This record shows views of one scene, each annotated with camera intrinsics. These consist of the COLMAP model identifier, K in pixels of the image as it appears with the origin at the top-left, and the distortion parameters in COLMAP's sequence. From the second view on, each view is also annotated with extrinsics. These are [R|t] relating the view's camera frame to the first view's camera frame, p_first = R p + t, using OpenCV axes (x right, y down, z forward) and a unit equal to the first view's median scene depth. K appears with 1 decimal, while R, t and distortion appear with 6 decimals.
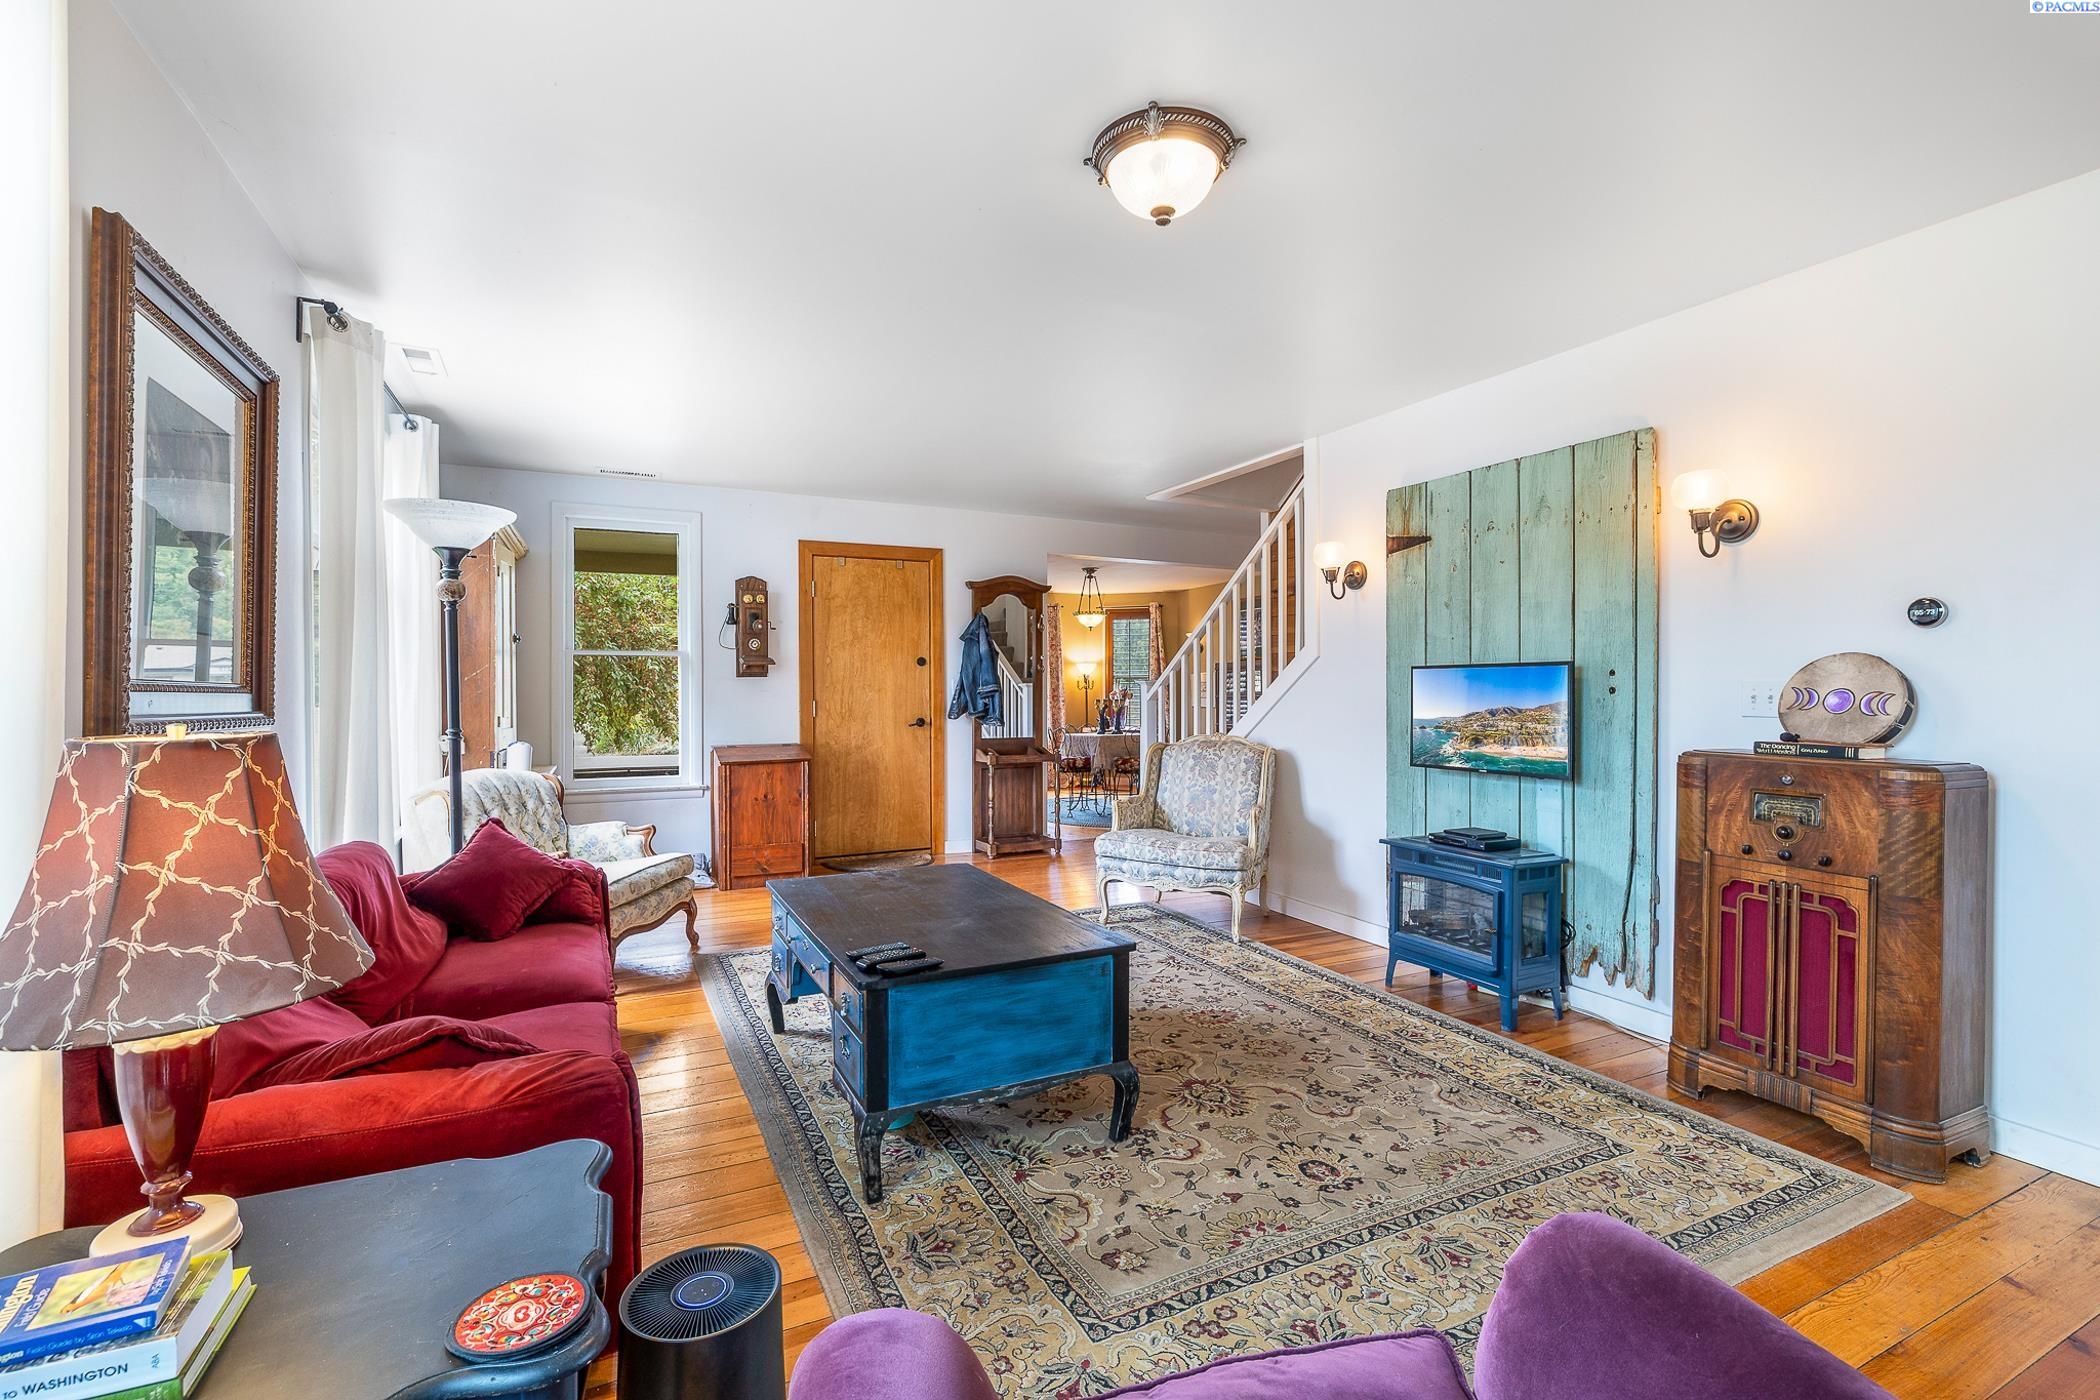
lens RADIAL K [[925.4, 0, 1048.6], [0, 925.4, 711.7], [0, 0, 1]] dist [-0.001310, 0.000166]
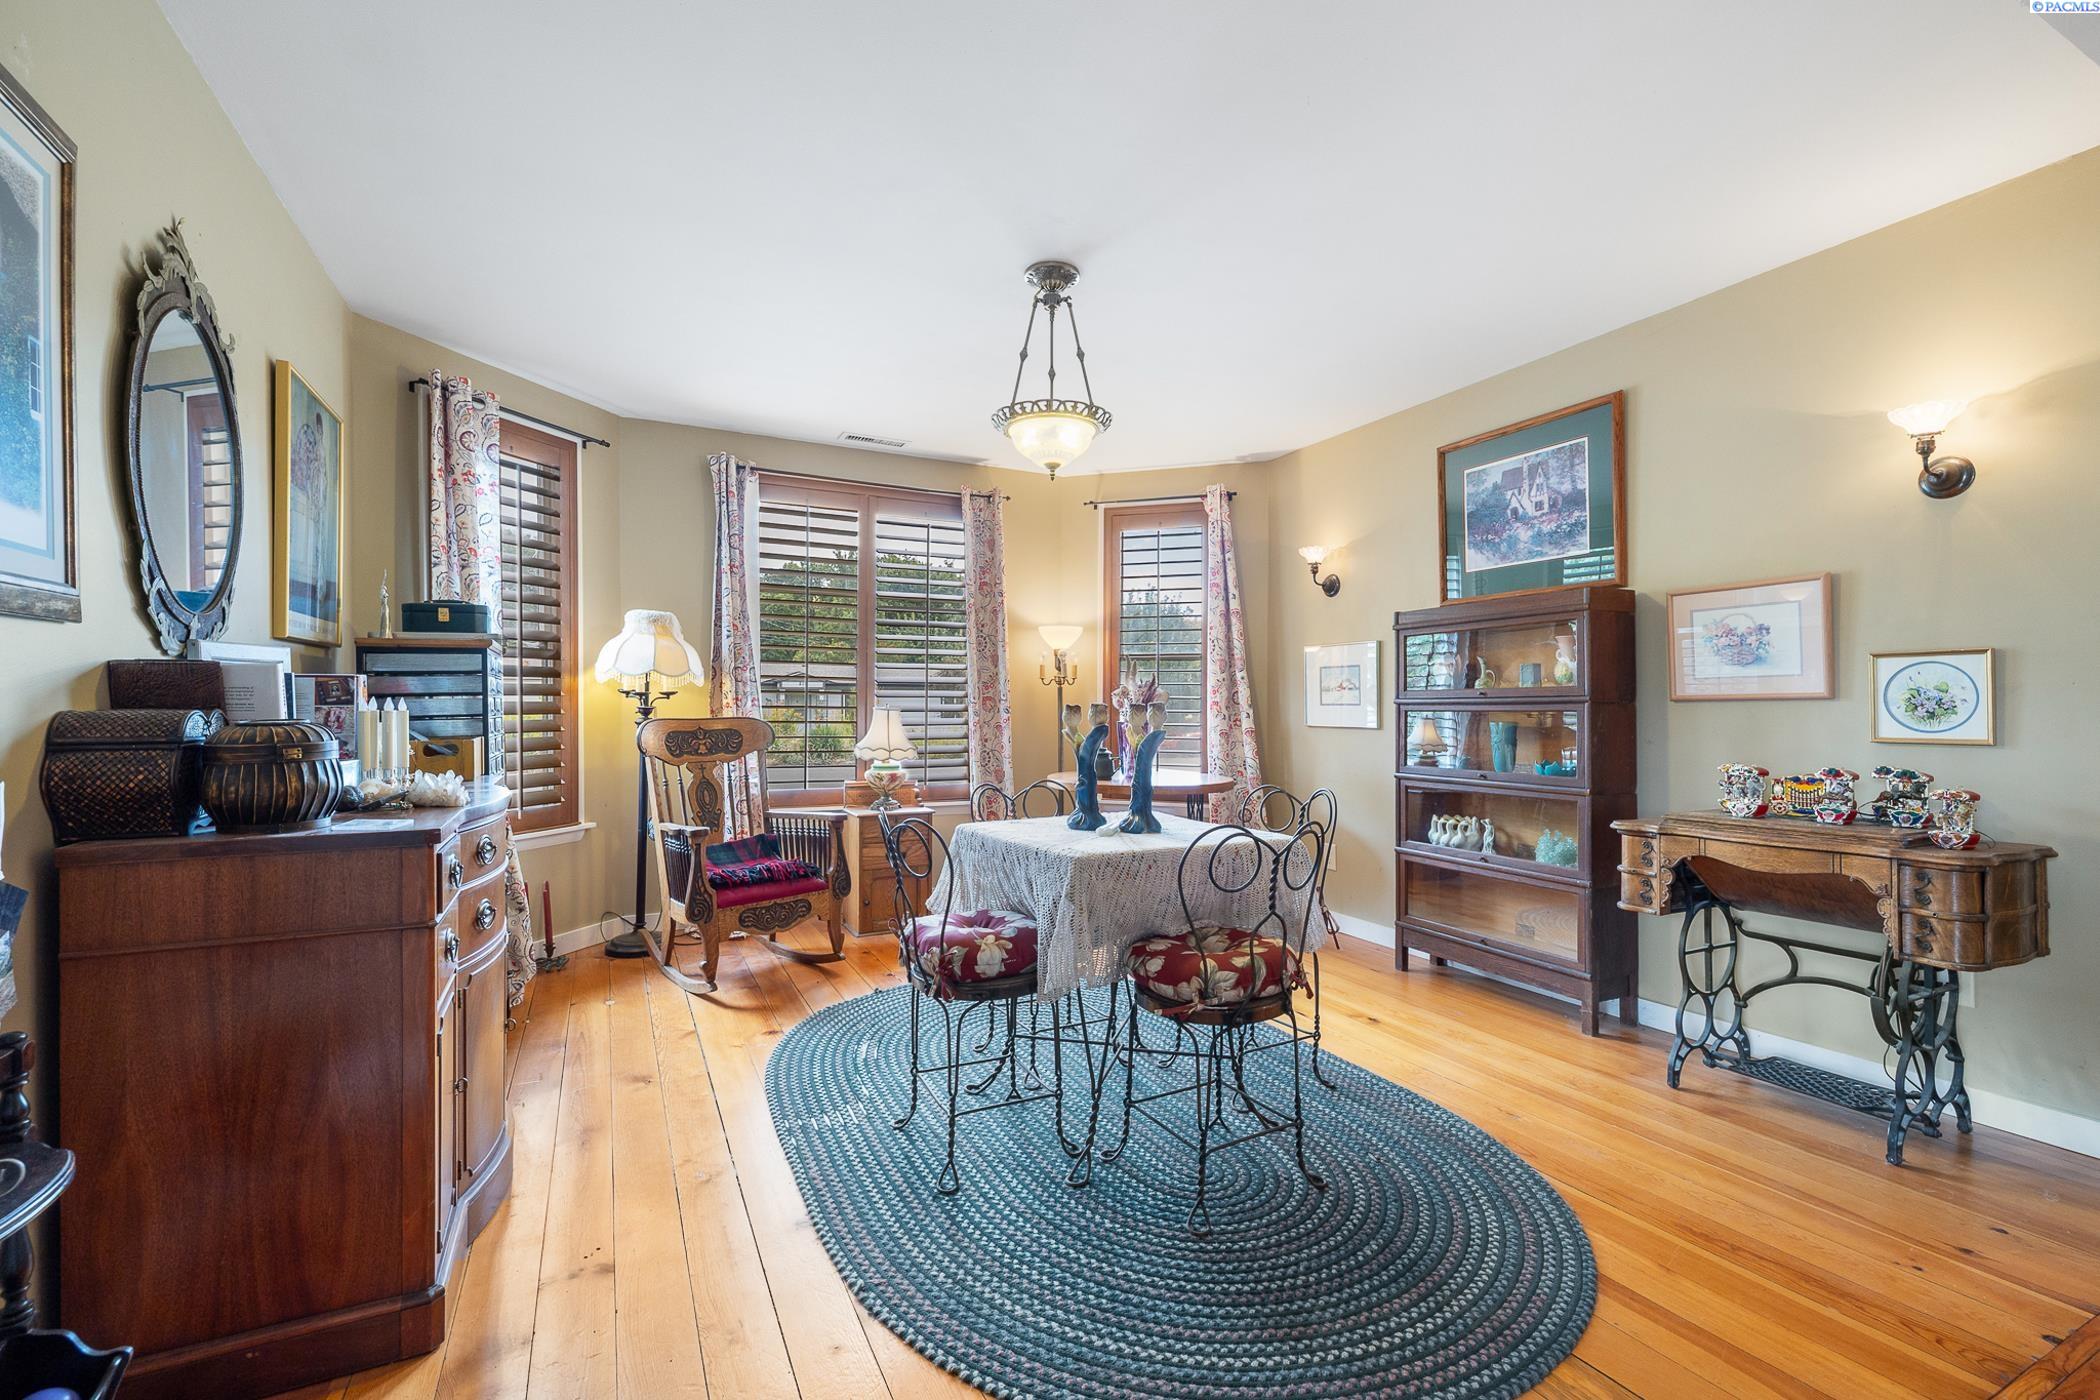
lens RADIAL K [[906.5, 0, 1050.6], [0, 906.5, 701.0], [0, 0, 1]] dist [0.003036, -0.000557]
pose [[0.999963, 0.008549, -0.001112, 0.107741], [-0.008575, 0.999640, -0.025426, -0.015451], [0.000894, 0.025434, 0.999676, 1.662946]]
